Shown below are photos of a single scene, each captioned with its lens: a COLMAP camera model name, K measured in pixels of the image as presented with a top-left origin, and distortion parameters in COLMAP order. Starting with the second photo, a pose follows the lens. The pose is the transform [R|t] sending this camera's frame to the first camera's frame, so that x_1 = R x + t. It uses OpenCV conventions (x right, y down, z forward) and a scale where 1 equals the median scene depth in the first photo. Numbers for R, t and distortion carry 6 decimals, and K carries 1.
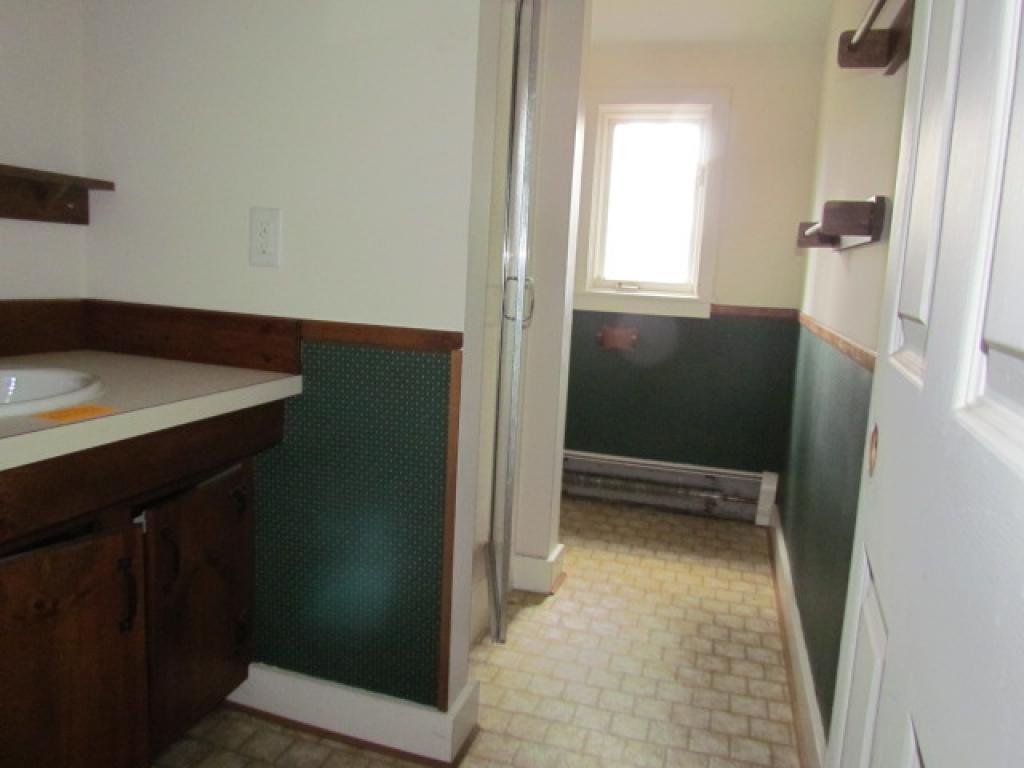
lens RADIAL K [[731.2, 0, 514.0], [0, 731.2, 378.4], [0, 0, 1]] dist [-0.009282, 0.000826]
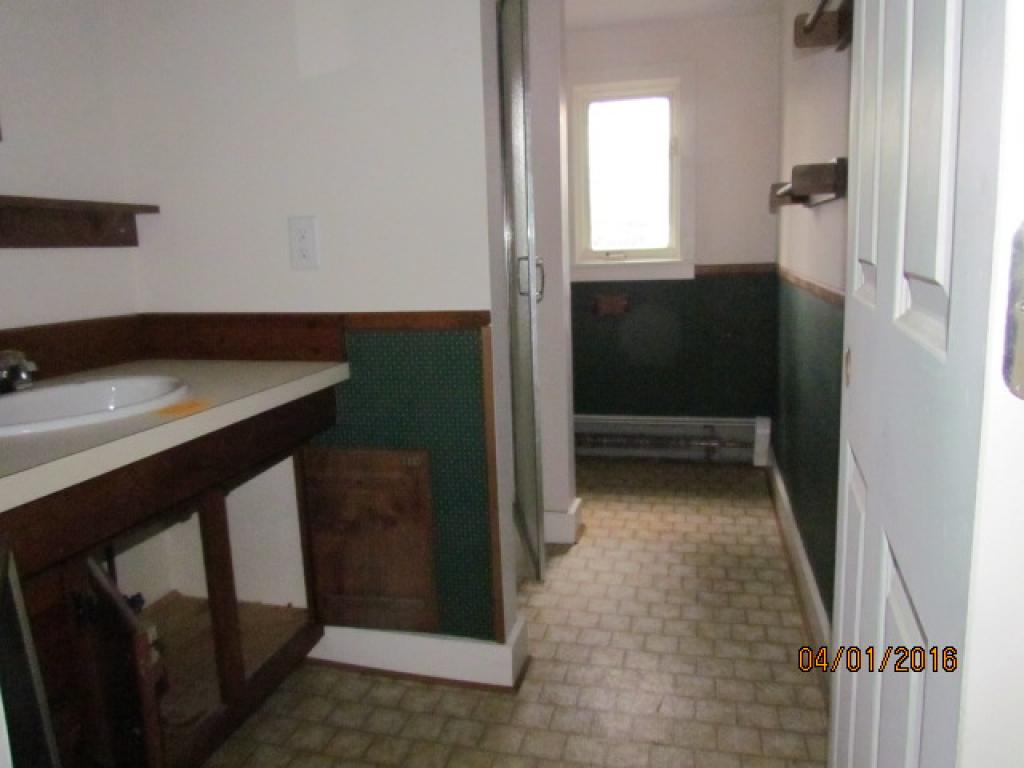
lens RADIAL K [[741.1, 0, 512.0], [0, 741.1, 384.0], [0, 0, 1]] dist [-0.002298, 0.003436]
pose [[0.994998, -0.097455, 0.021941, -0.053148], [0.096620, 0.994657, 0.036345, 0.009428], [-0.025366, -0.034044, 0.999098, -0.119459]]
